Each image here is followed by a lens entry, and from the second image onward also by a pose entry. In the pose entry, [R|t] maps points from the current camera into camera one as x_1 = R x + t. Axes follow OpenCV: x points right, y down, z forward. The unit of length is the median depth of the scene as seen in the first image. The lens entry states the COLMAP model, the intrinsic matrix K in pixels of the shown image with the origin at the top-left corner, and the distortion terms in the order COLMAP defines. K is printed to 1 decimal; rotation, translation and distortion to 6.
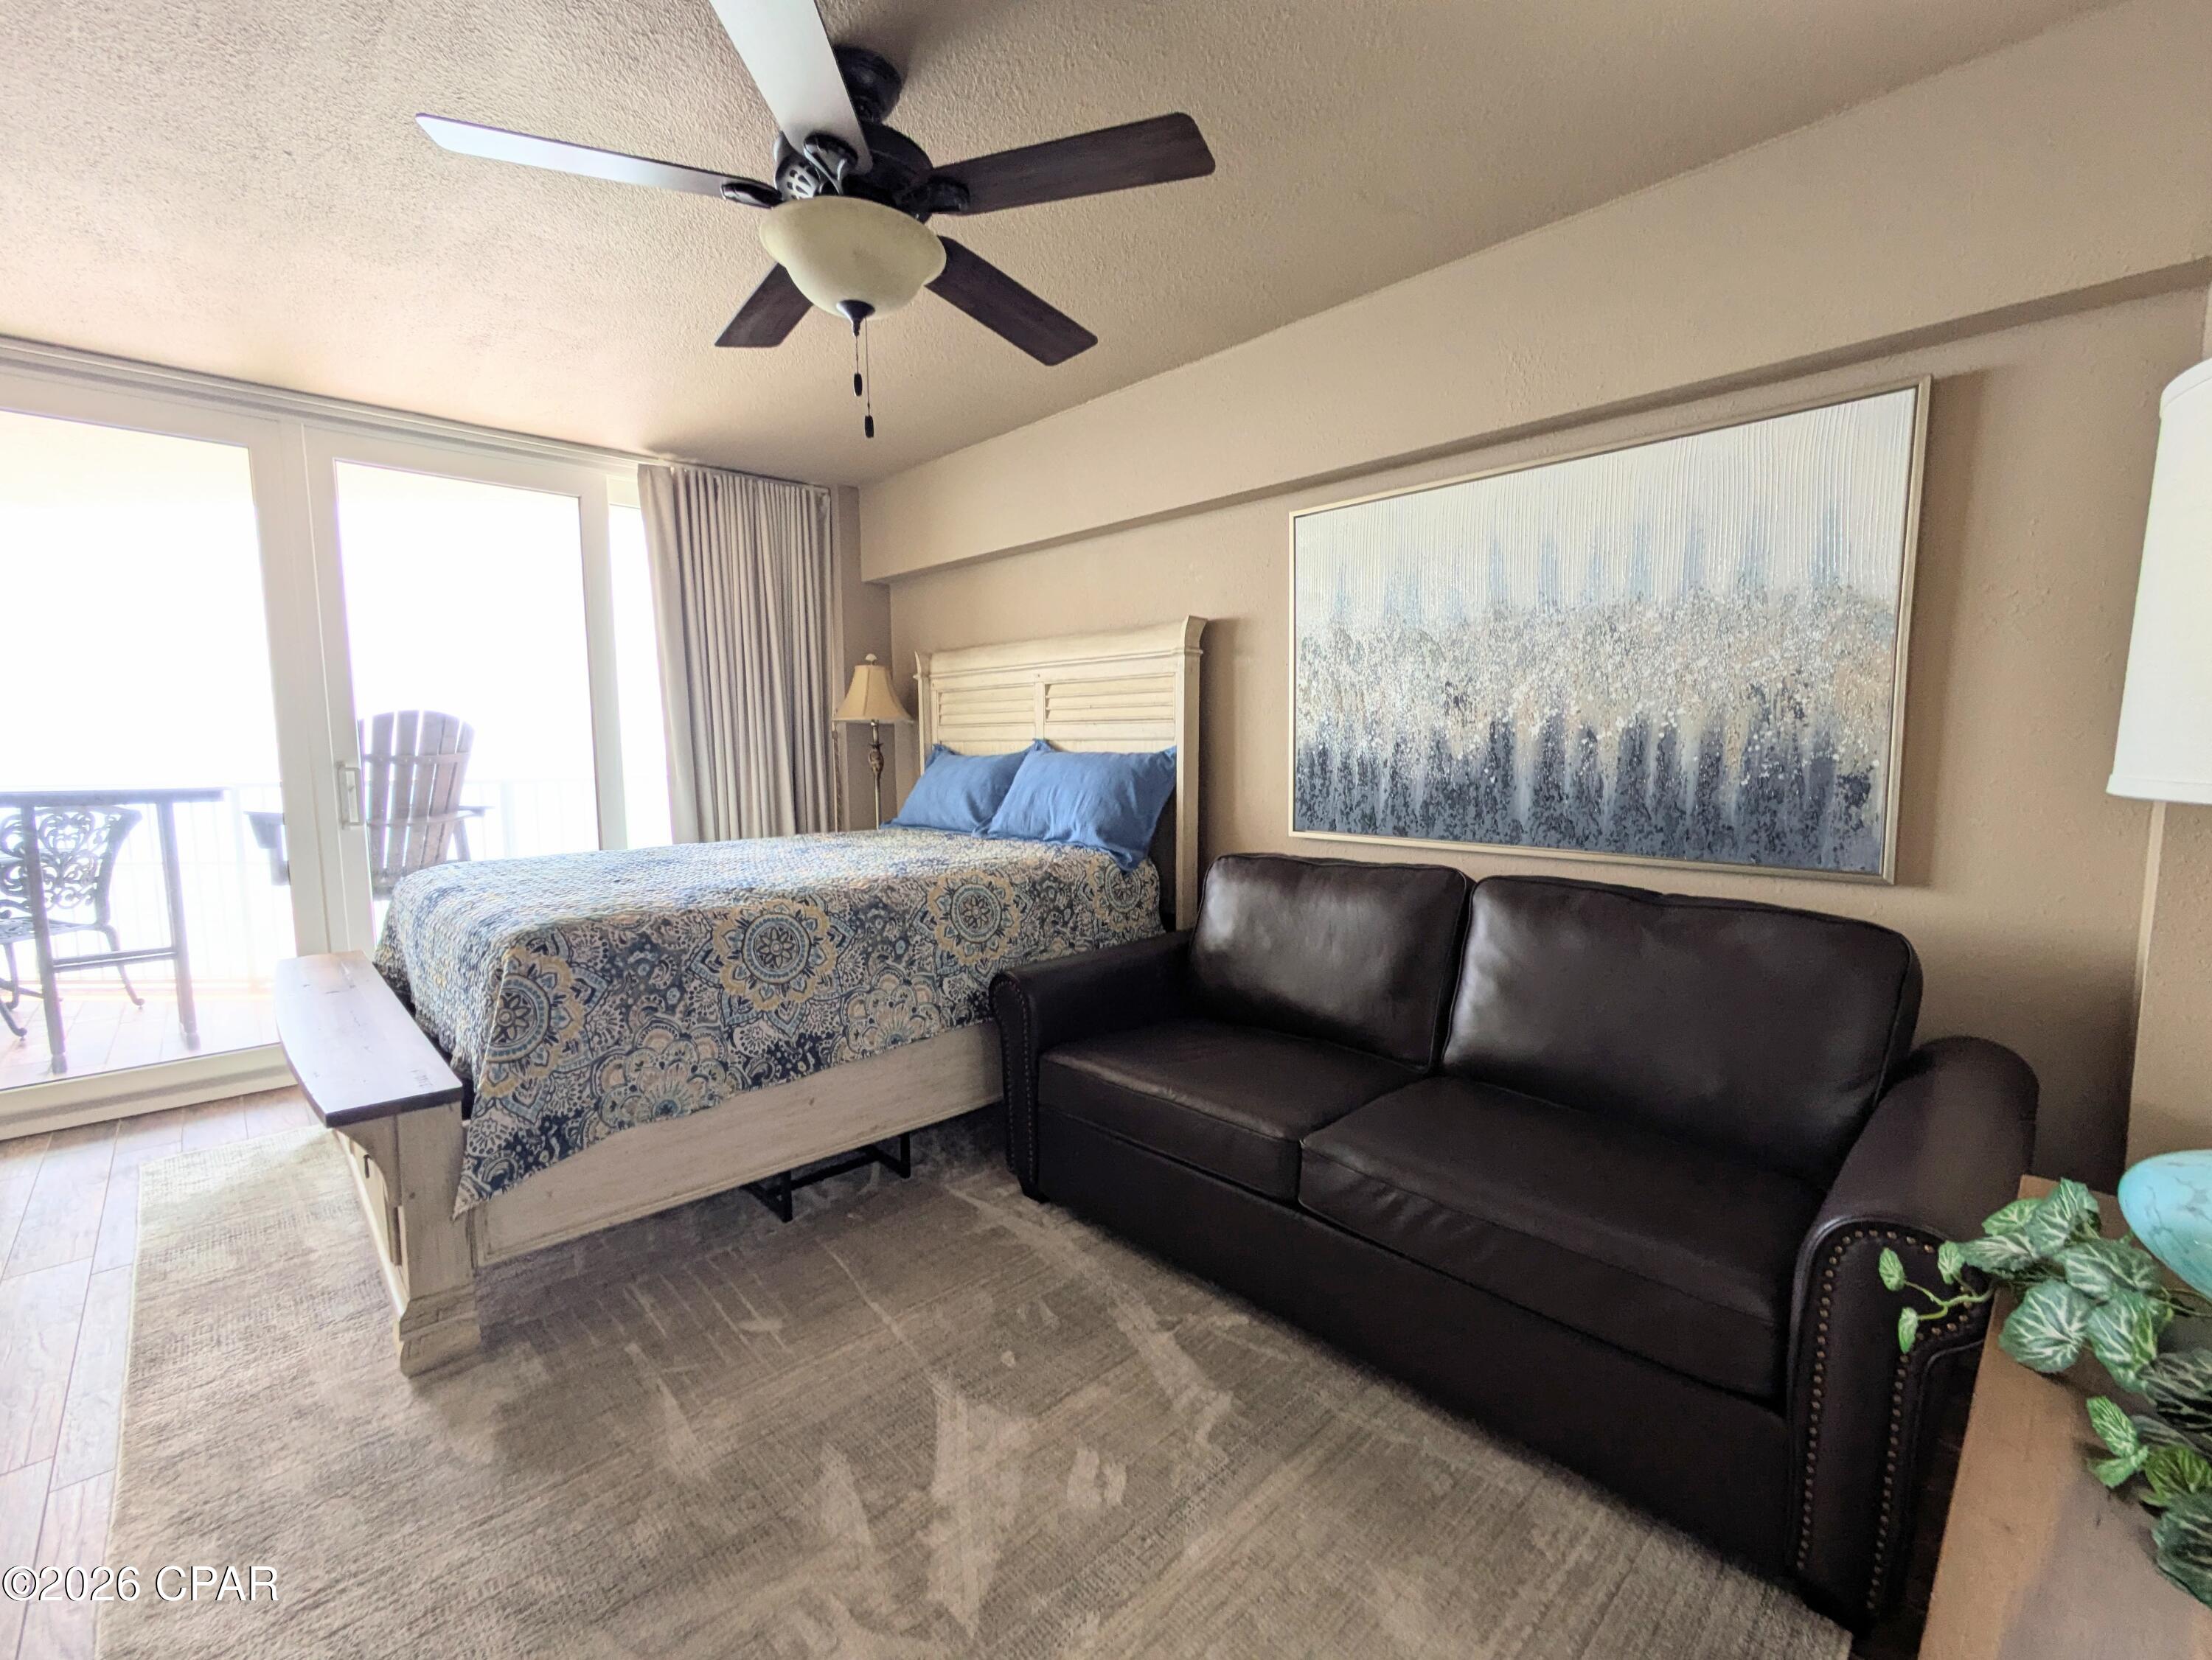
lens RADIAL K [[886.4, 0, 1105.0], [0, 886.4, 826.0], [0, 0, 1]] dist [-0.006608, 0.004304]
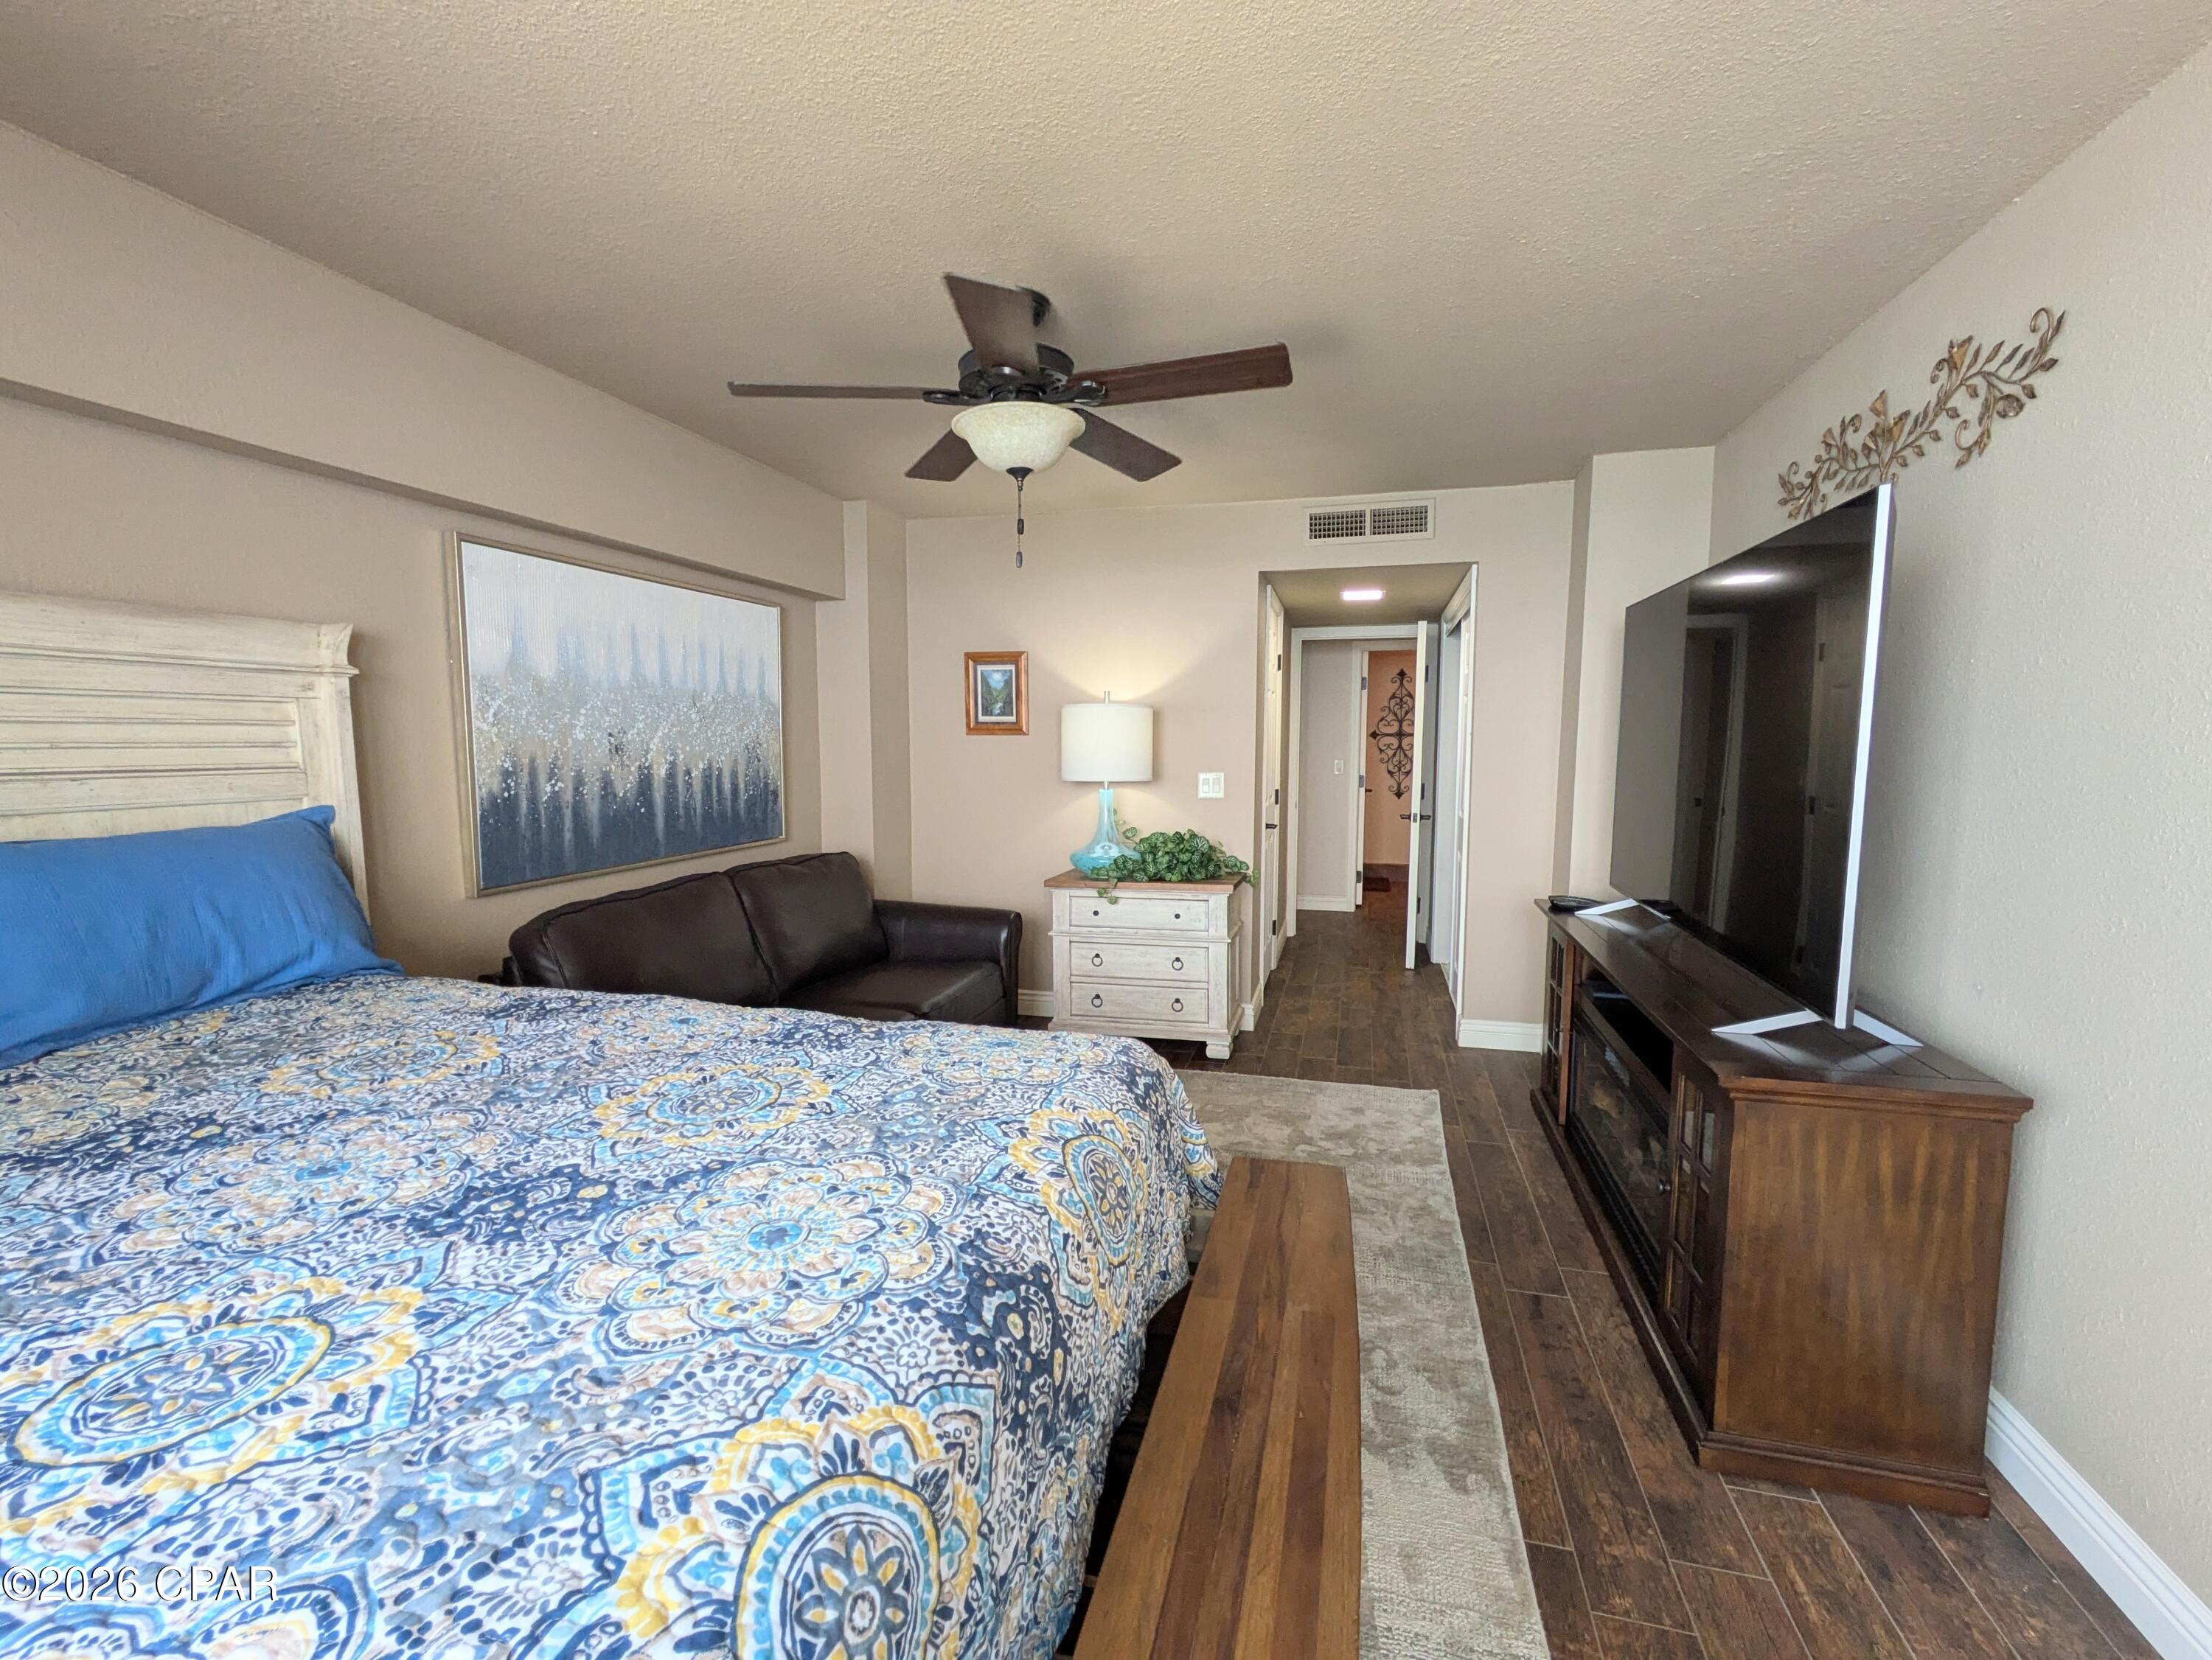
lens RADIAL K [[886.4, 0, 1105.0], [0, 886.4, 826.0], [0, 0, 1]] dist [-0.006608, 0.004304]
pose [[-0.488488, -0.079112, 0.868977, -1.160470], [0.086556, 0.986576, 0.138475, -0.169873], [-0.868267, 0.142859, -0.475083, 1.169290]]
